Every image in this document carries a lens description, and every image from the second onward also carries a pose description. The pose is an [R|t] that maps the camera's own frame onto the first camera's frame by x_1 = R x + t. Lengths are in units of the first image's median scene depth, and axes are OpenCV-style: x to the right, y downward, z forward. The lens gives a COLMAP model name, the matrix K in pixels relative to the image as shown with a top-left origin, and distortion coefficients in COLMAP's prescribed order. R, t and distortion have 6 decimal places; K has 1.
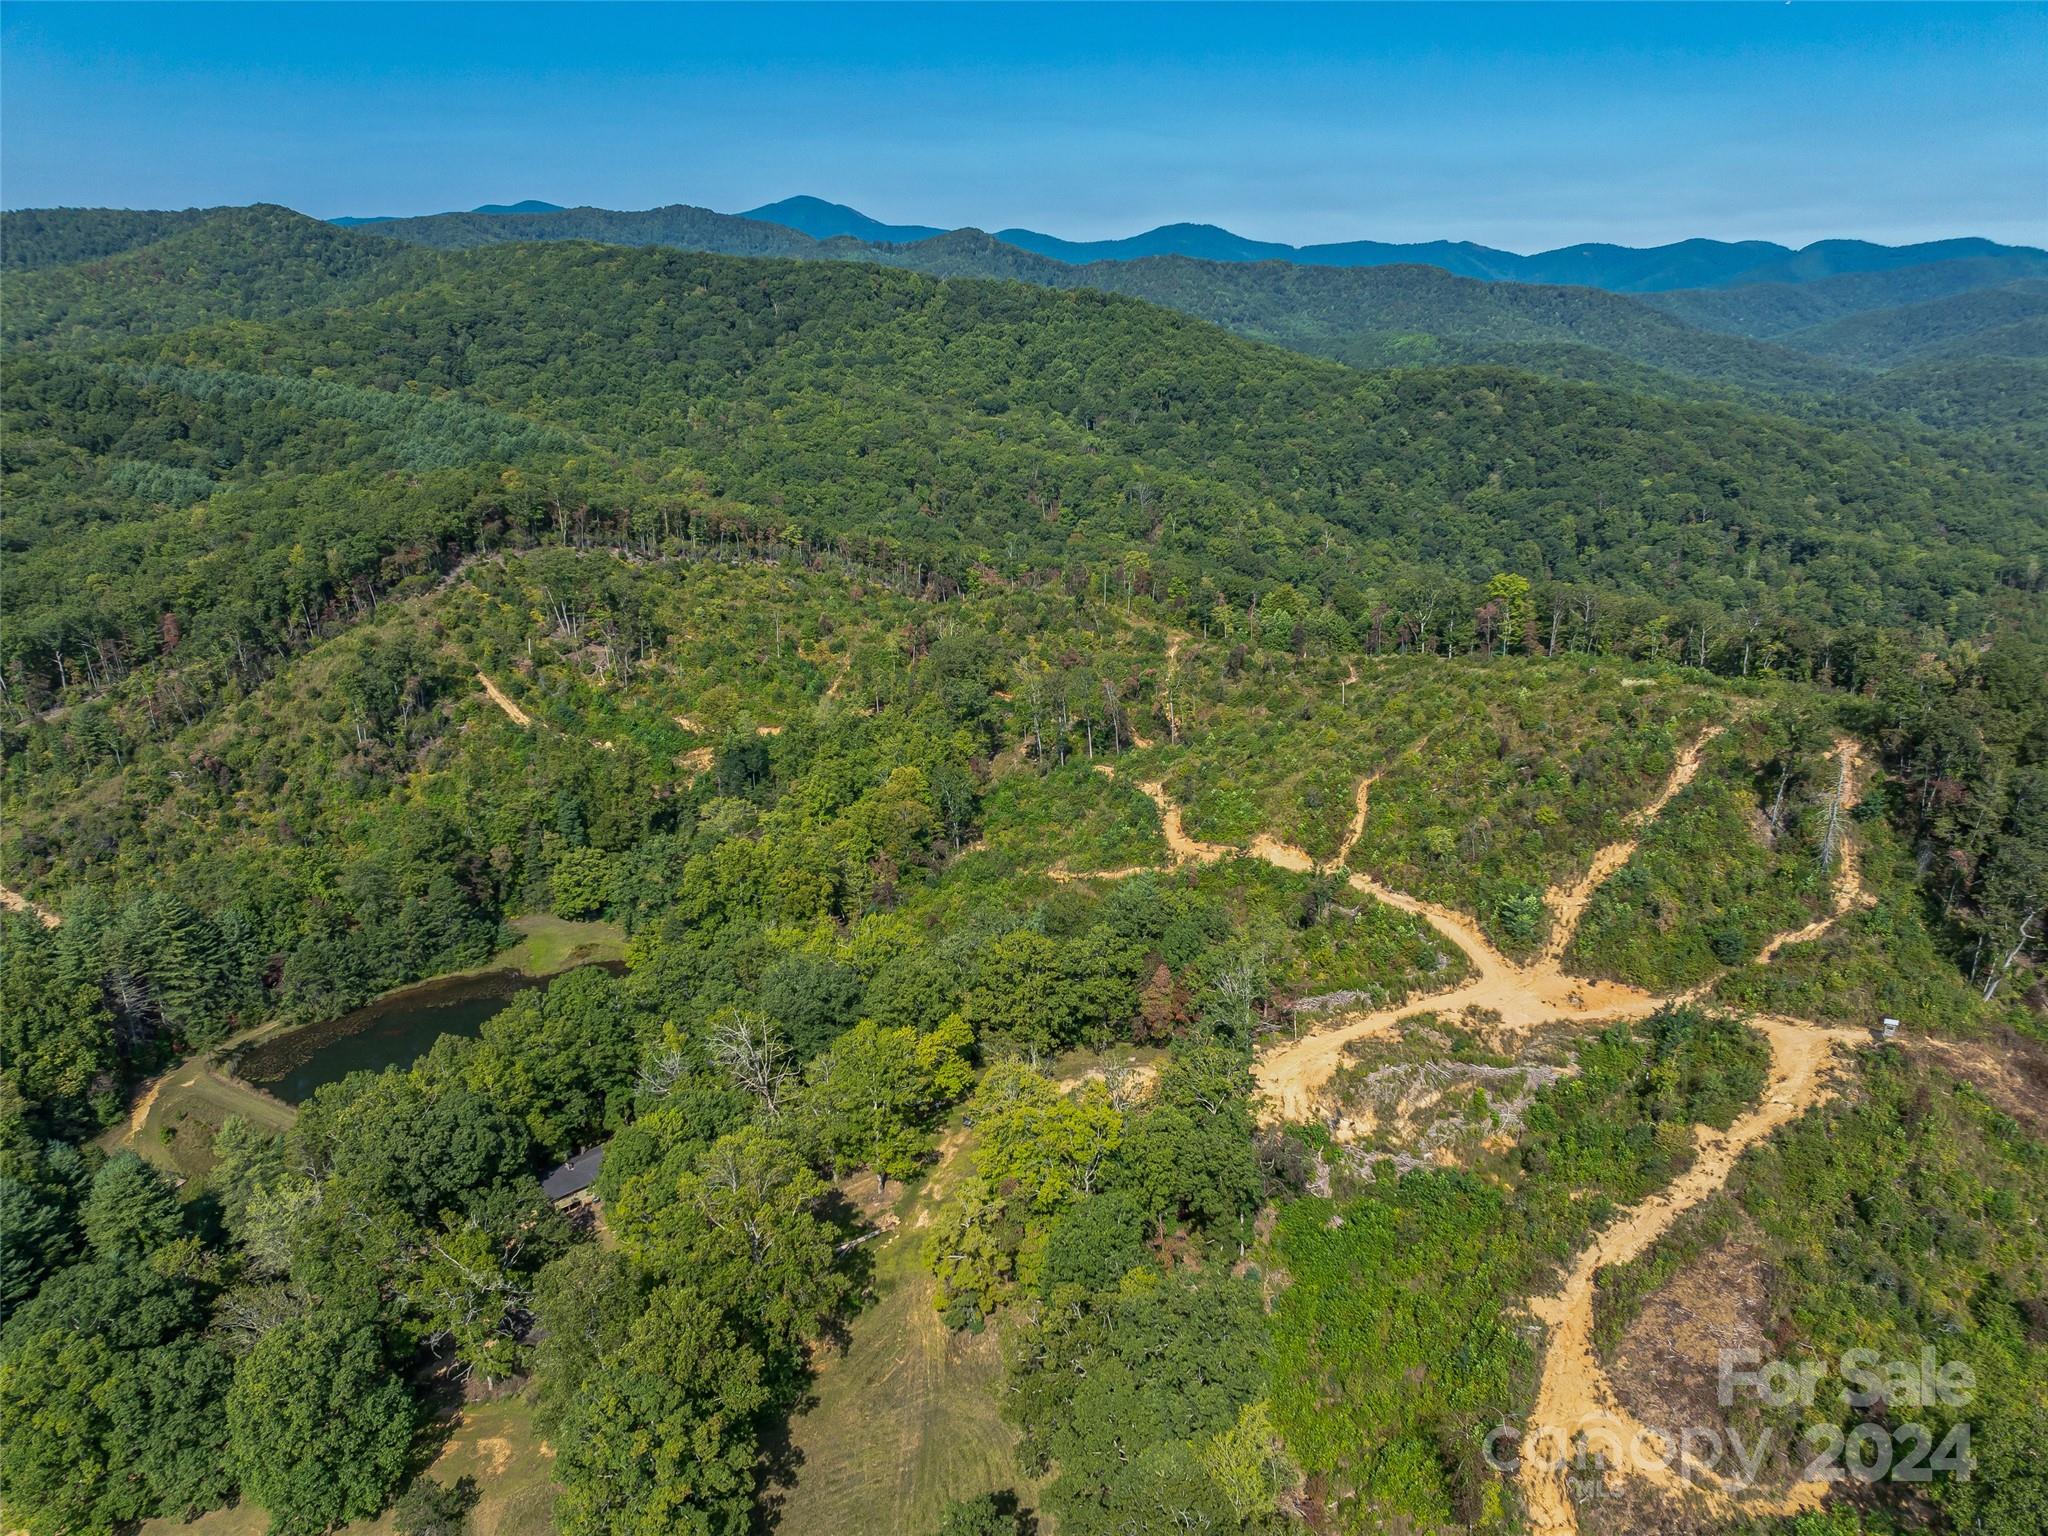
lens RADIAL K [[1455.1, 0, 1029.3], [0, 1455.1, 761.2], [0, 0, 1]] dist [-0.049836, 0.024899]
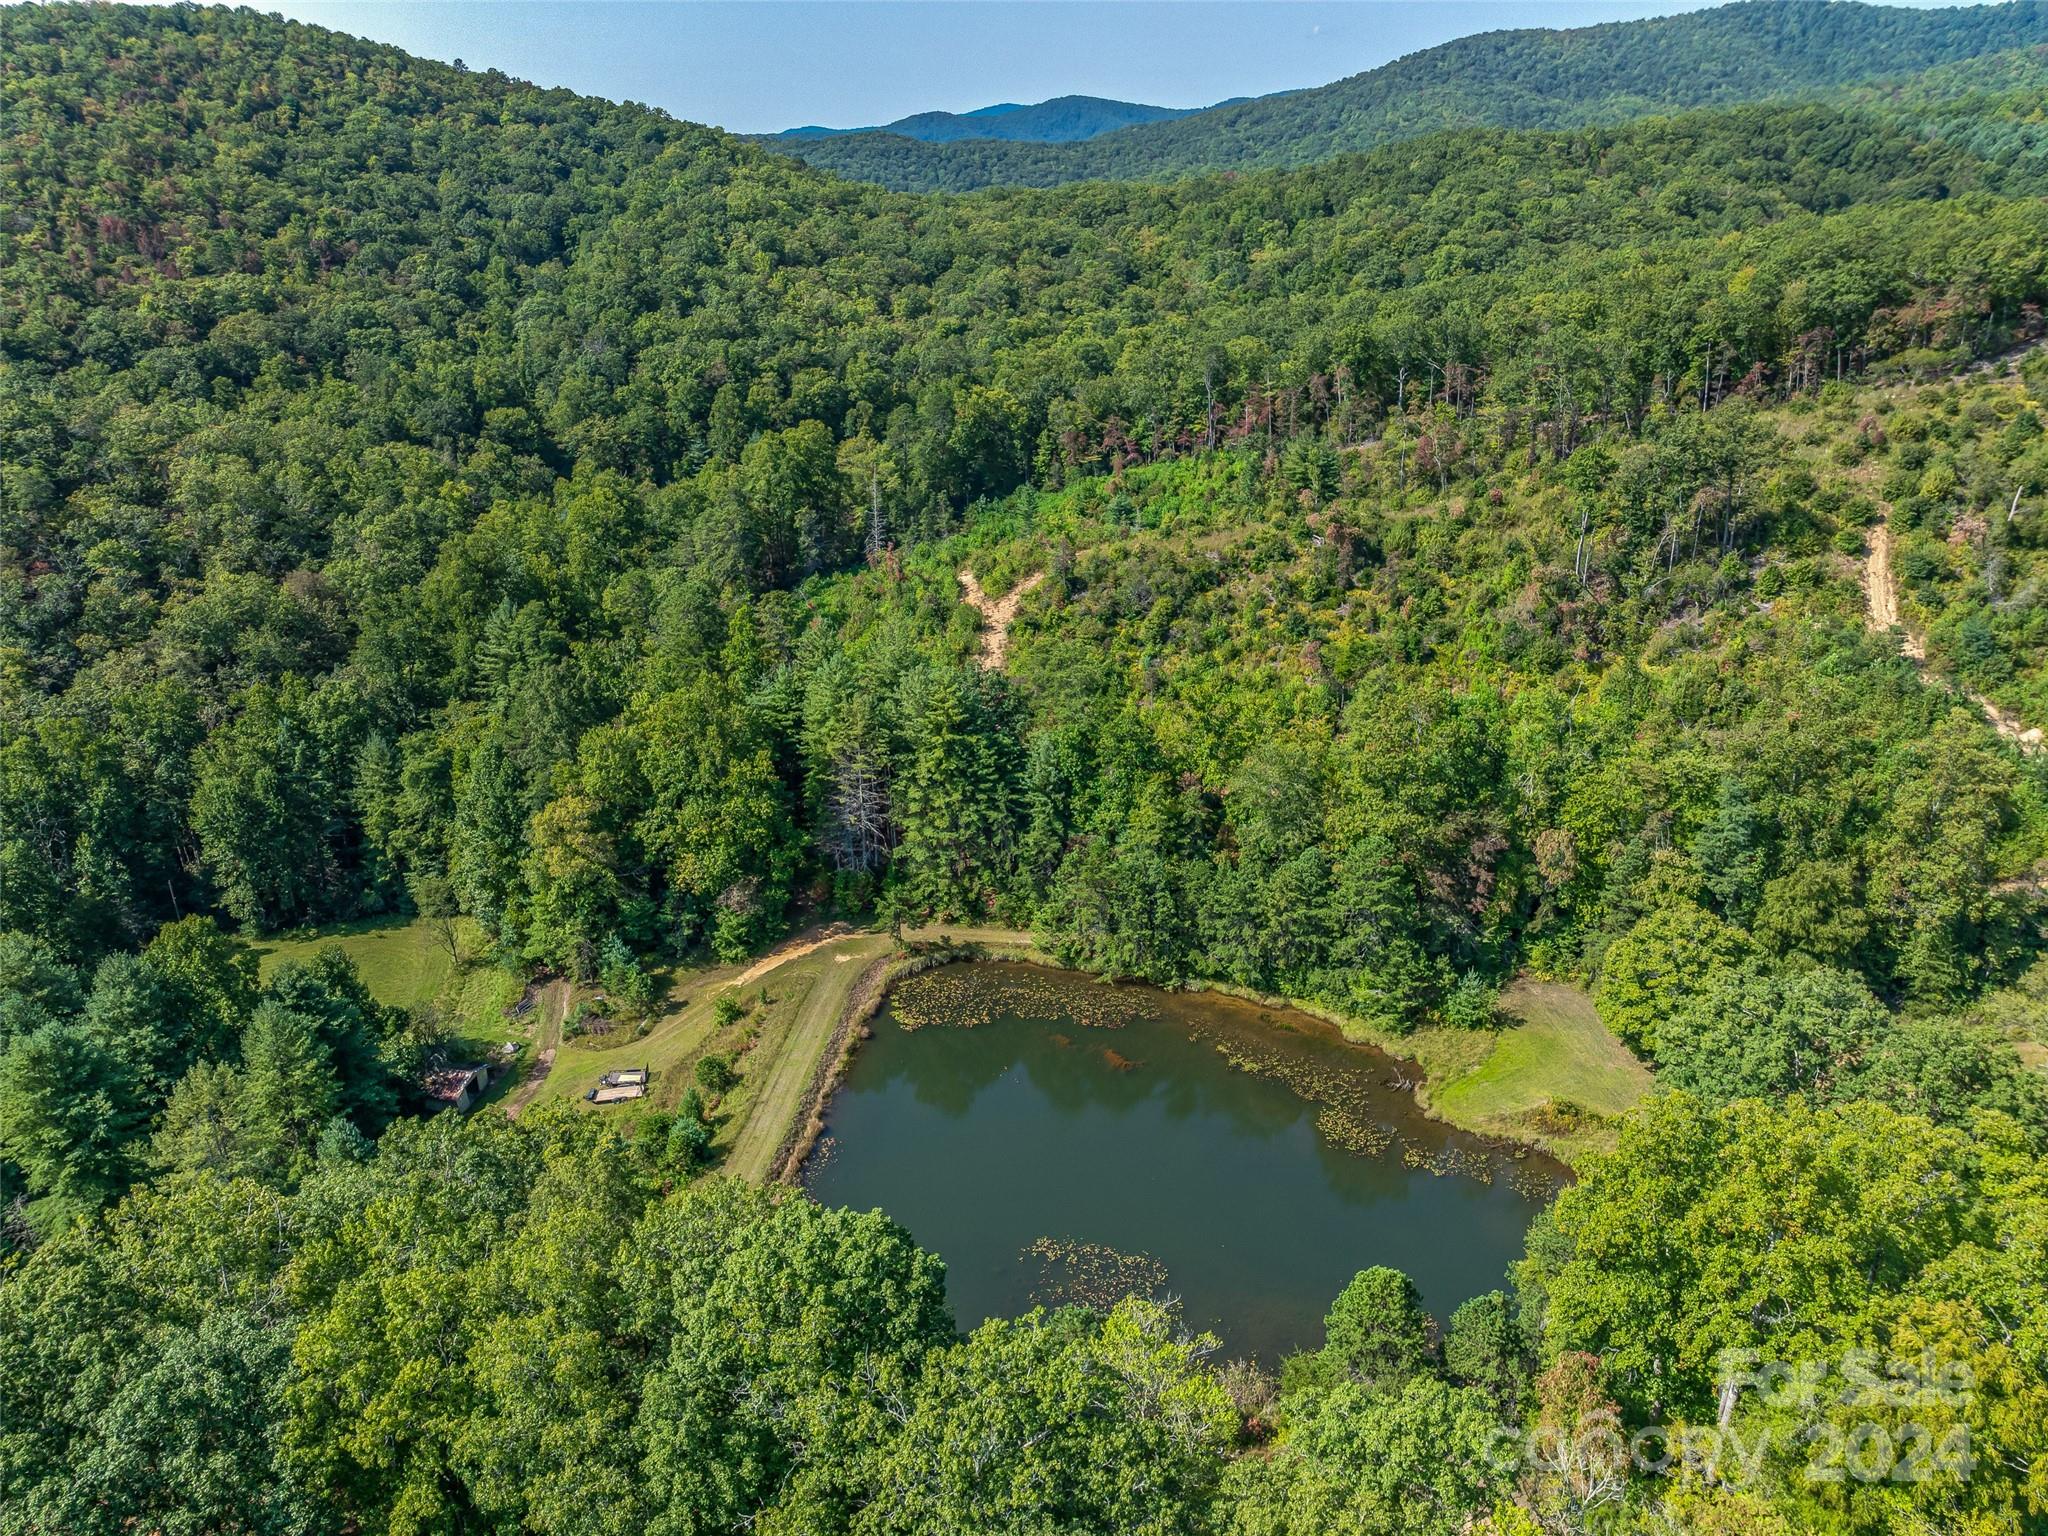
lens RADIAL K [[1455.1, 0, 1025.1], [0, 1455.1, 778.1], [0, 0, 1]] dist [-0.049836, 0.024899]
pose [[0.384920, 0.372800, -0.844309, -0.021607], [-0.281848, 0.918574, 0.277097, -0.025591], [0.878862, 0.131306, 0.458650, 0.390140]]
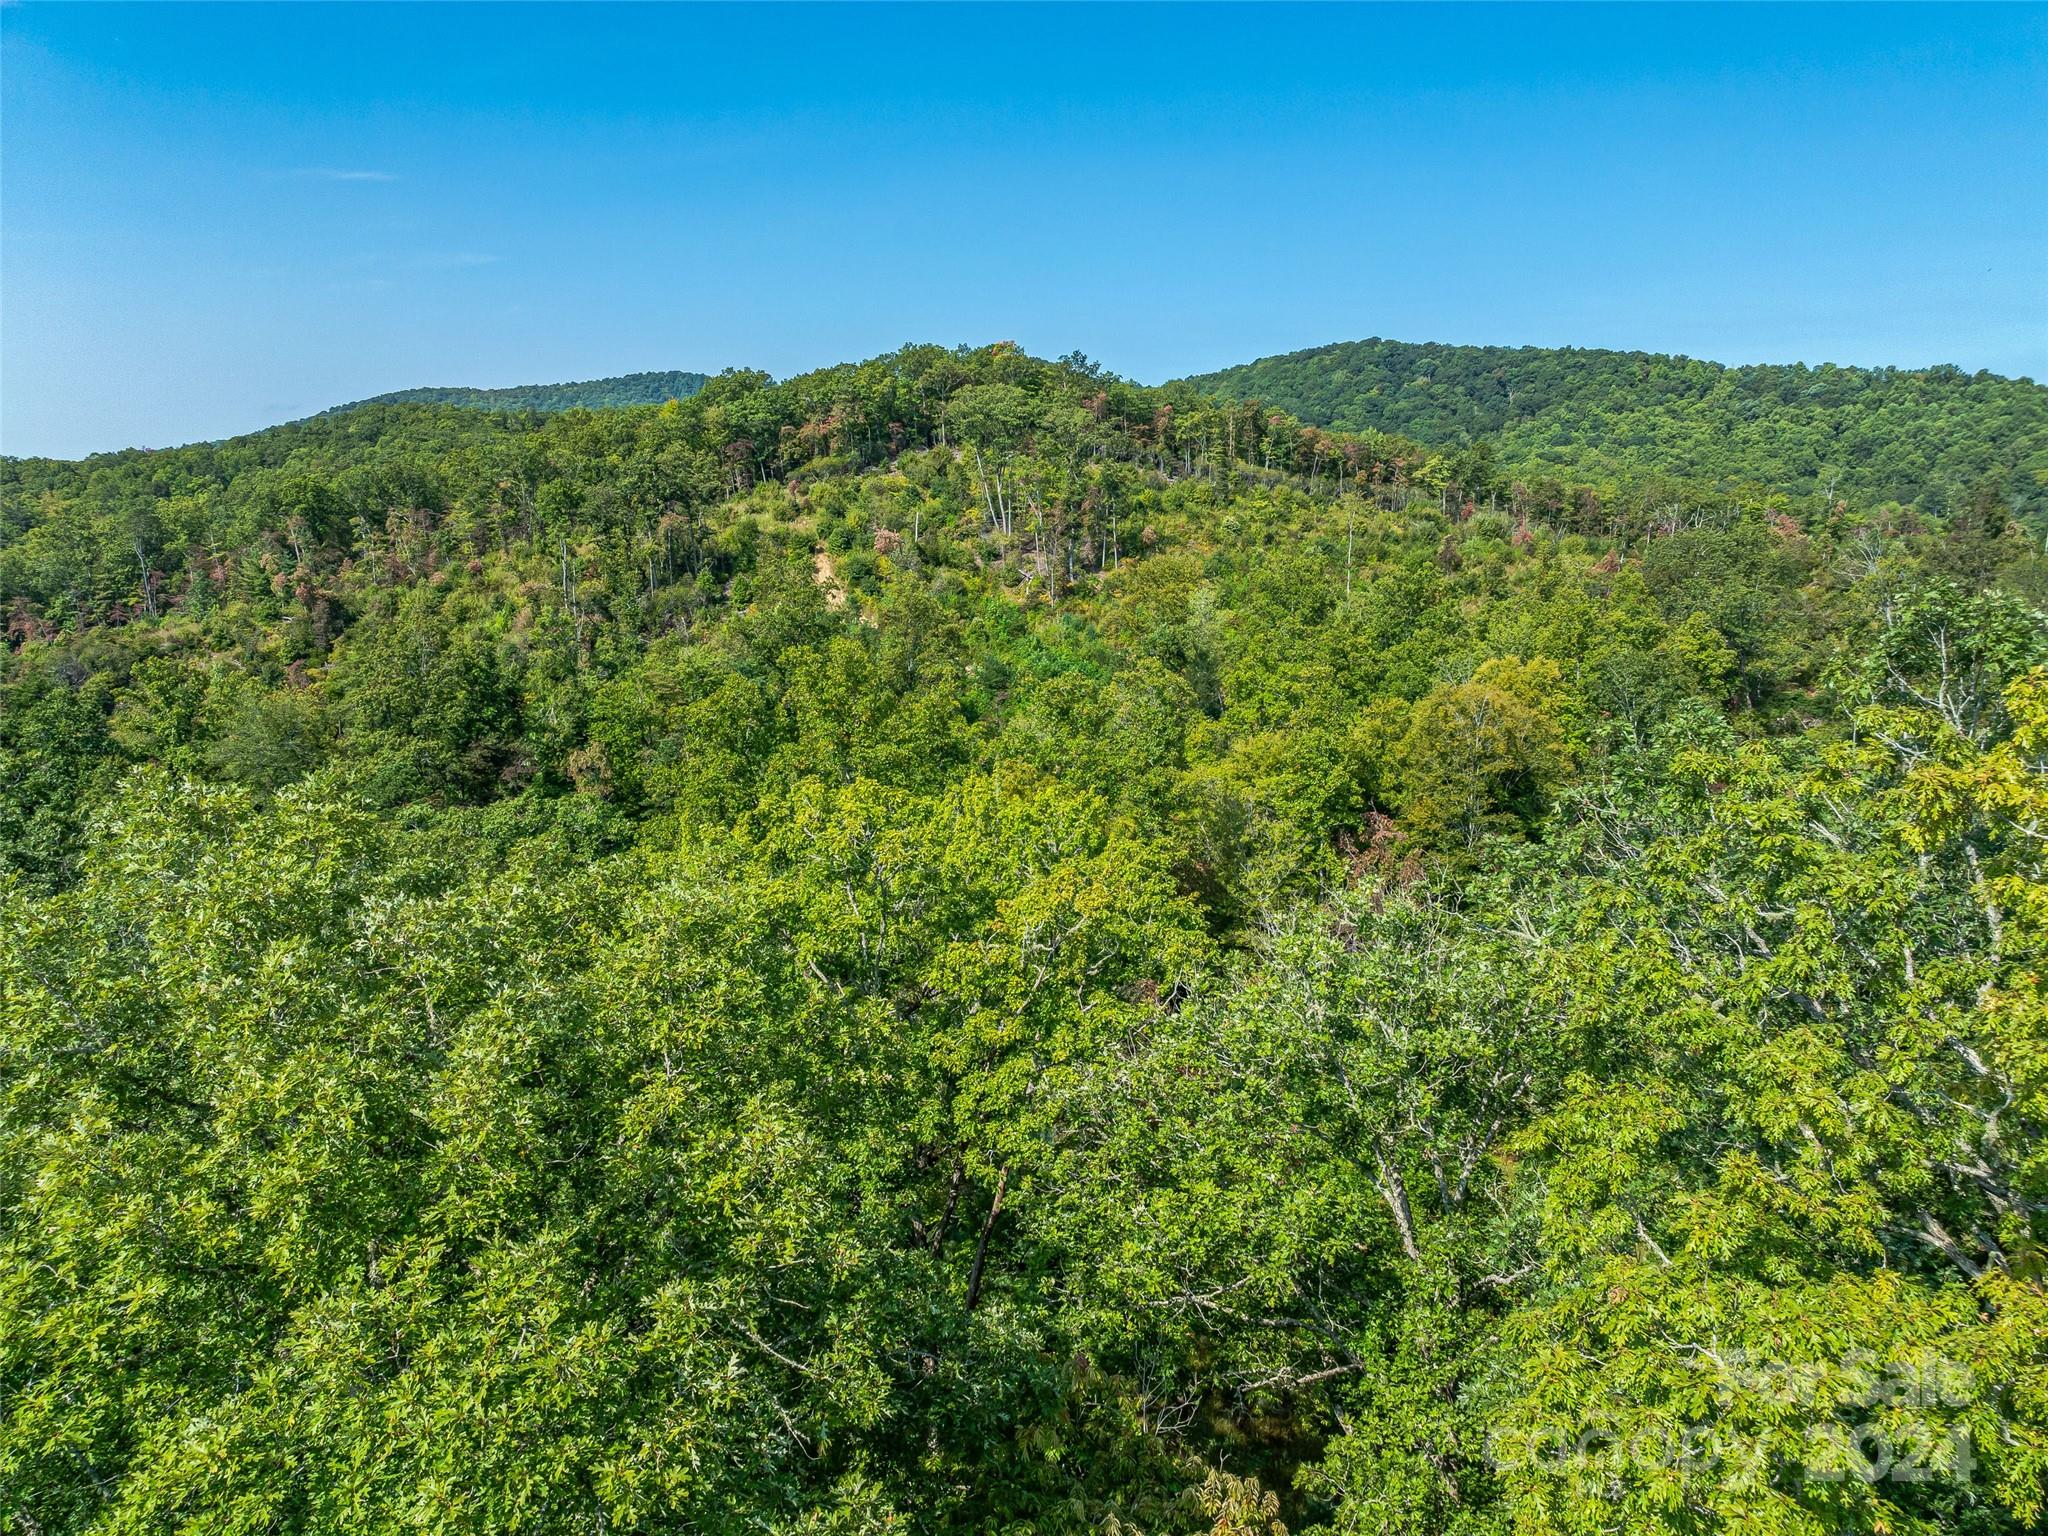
lens RADIAL K [[1455.1, 0, 1025.2], [0, 1455.1, 769.7], [0, 0, 1]] dist [-0.049836, 0.024899]
pose [[0.874631, 0.085321, -0.477222, -0.010671], [-0.151574, 0.983167, -0.102021, 0.058799], [0.460484, 0.161565, 0.872841, 0.412495]]
